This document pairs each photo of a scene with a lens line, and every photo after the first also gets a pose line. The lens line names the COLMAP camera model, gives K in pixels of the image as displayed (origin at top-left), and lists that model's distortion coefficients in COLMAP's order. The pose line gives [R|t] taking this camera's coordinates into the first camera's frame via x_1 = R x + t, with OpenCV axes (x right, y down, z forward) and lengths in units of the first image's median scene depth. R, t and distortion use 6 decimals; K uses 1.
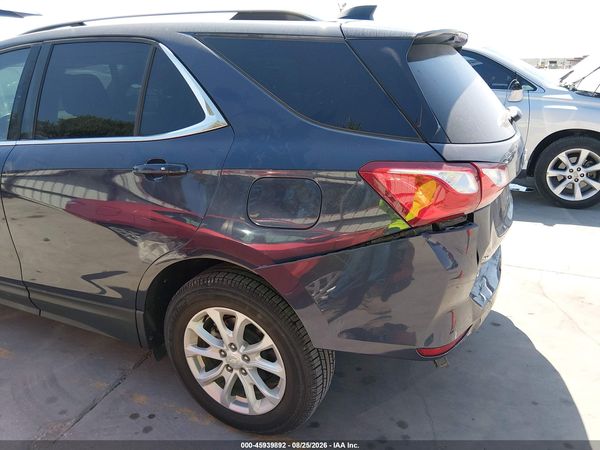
lens RADIAL K [[442.1, 0, 301.5], [0, 442.1, 221.3], [0, 0, 1]] dist [0.094210, -0.156656]
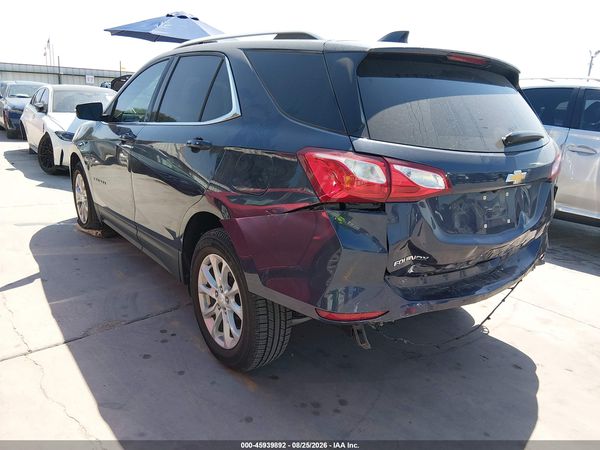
lens RADIAL K [[442.1, 0, 301.5], [0, 442.1, 221.3], [0, 0, 1]] dist [0.094210, -0.156656]
pose [[0.894233, 0.178892, -0.410299, 0.535510], [-0.209540, 0.977322, -0.030568, 0.084820], [0.395526, 0.113309, 0.911438, -0.082721]]
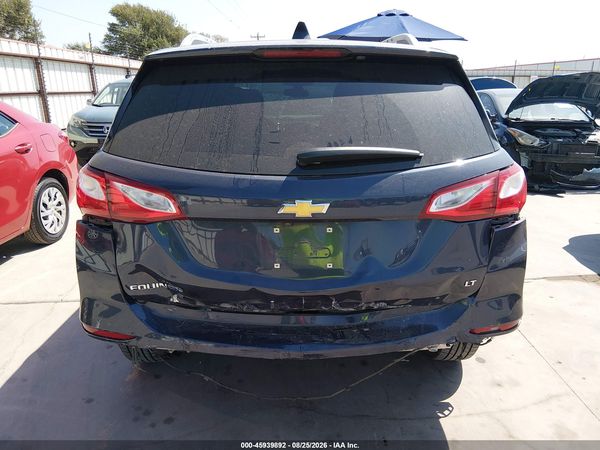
lens RADIAL K [[442.1, 0, 301.5], [0, 442.1, 221.3], [0, 0, 1]] dist [0.094210, -0.156656]
pose [[0.483297, 0.275988, -0.830815, 1.198449], [-0.303773, 0.942913, 0.136517, -0.241076], [0.821064, 0.186401, 0.539545, 0.639042]]
